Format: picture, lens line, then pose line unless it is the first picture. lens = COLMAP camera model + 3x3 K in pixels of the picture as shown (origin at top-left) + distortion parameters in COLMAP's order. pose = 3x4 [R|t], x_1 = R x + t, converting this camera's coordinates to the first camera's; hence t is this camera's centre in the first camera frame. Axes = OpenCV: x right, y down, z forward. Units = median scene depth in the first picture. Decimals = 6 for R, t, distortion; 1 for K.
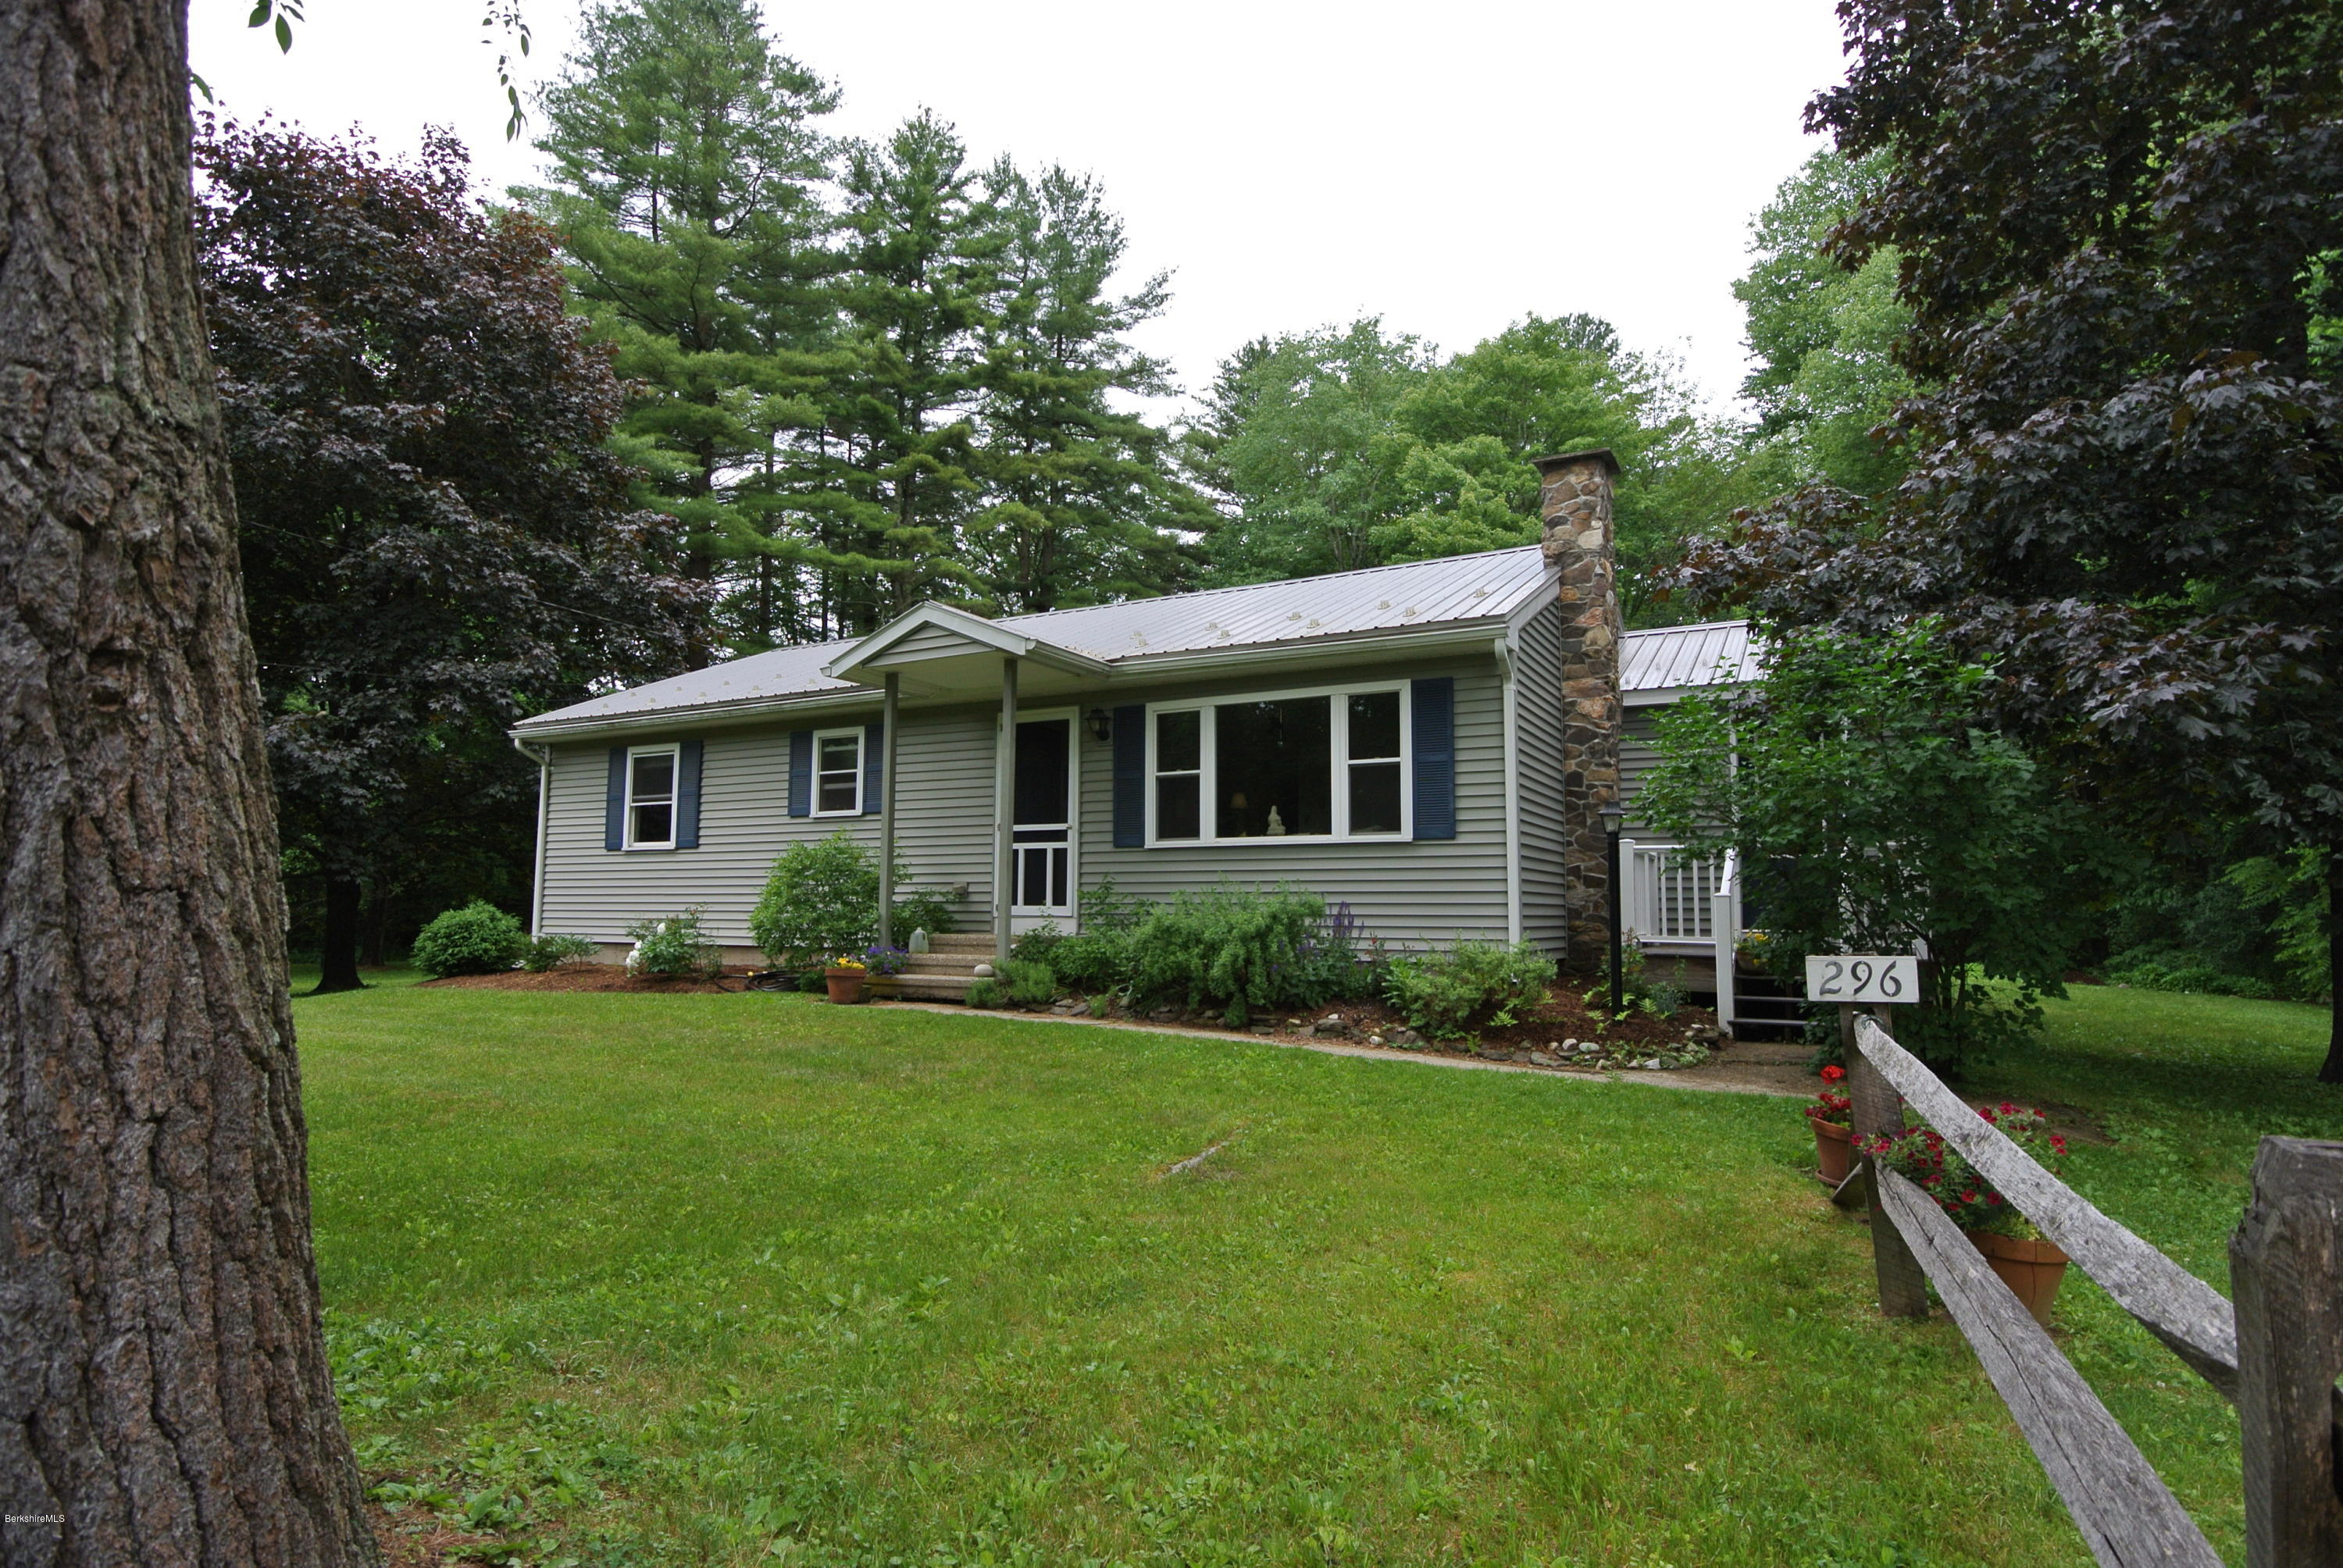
lens RADIAL K [[1226.2, 0, 1179.7], [0, 1226.2, 794.3], [0, 0, 1]] dist [-0.003742, -0.030807]
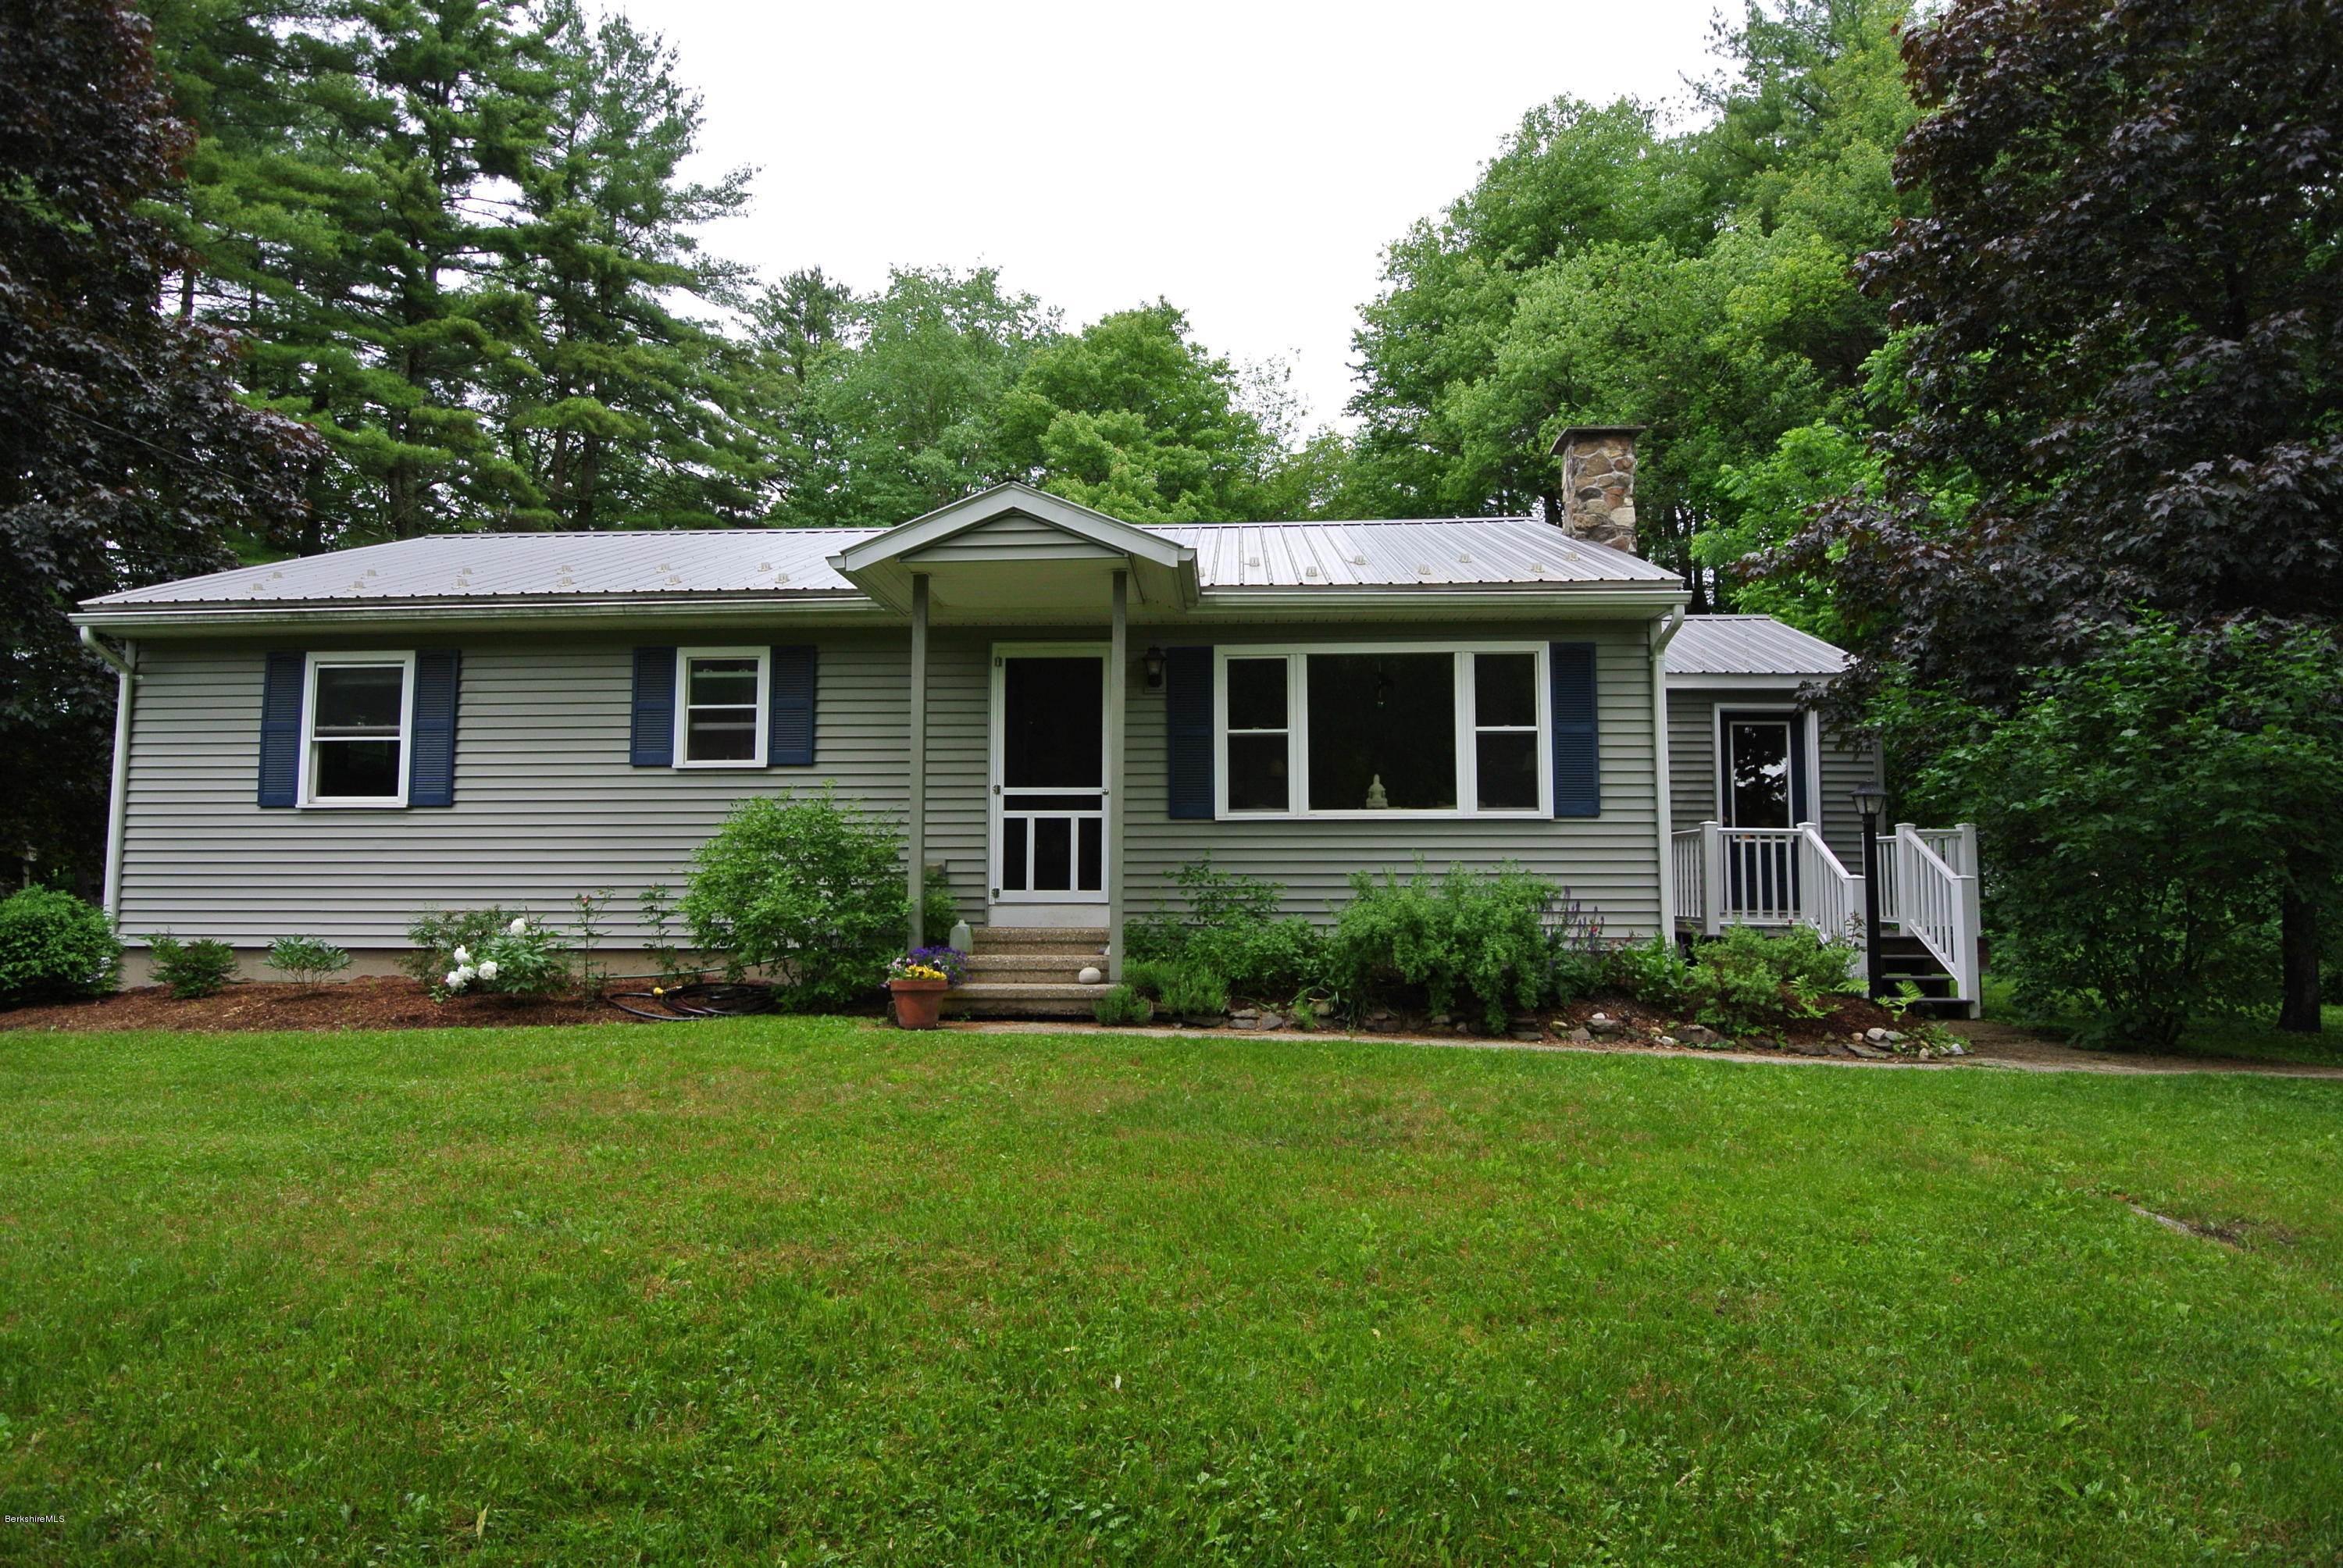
lens RADIAL K [[1226.2, 0, 1179.7], [0, 1226.2, 794.3], [0, 0, 1]] dist [-0.003742, -0.030807]
pose [[0.898522, 0.030410, 0.437873, -0.375206], [-0.036983, 0.999295, 0.006489, 0.019993], [-0.437367, -0.022025, 0.899013, 0.245043]]
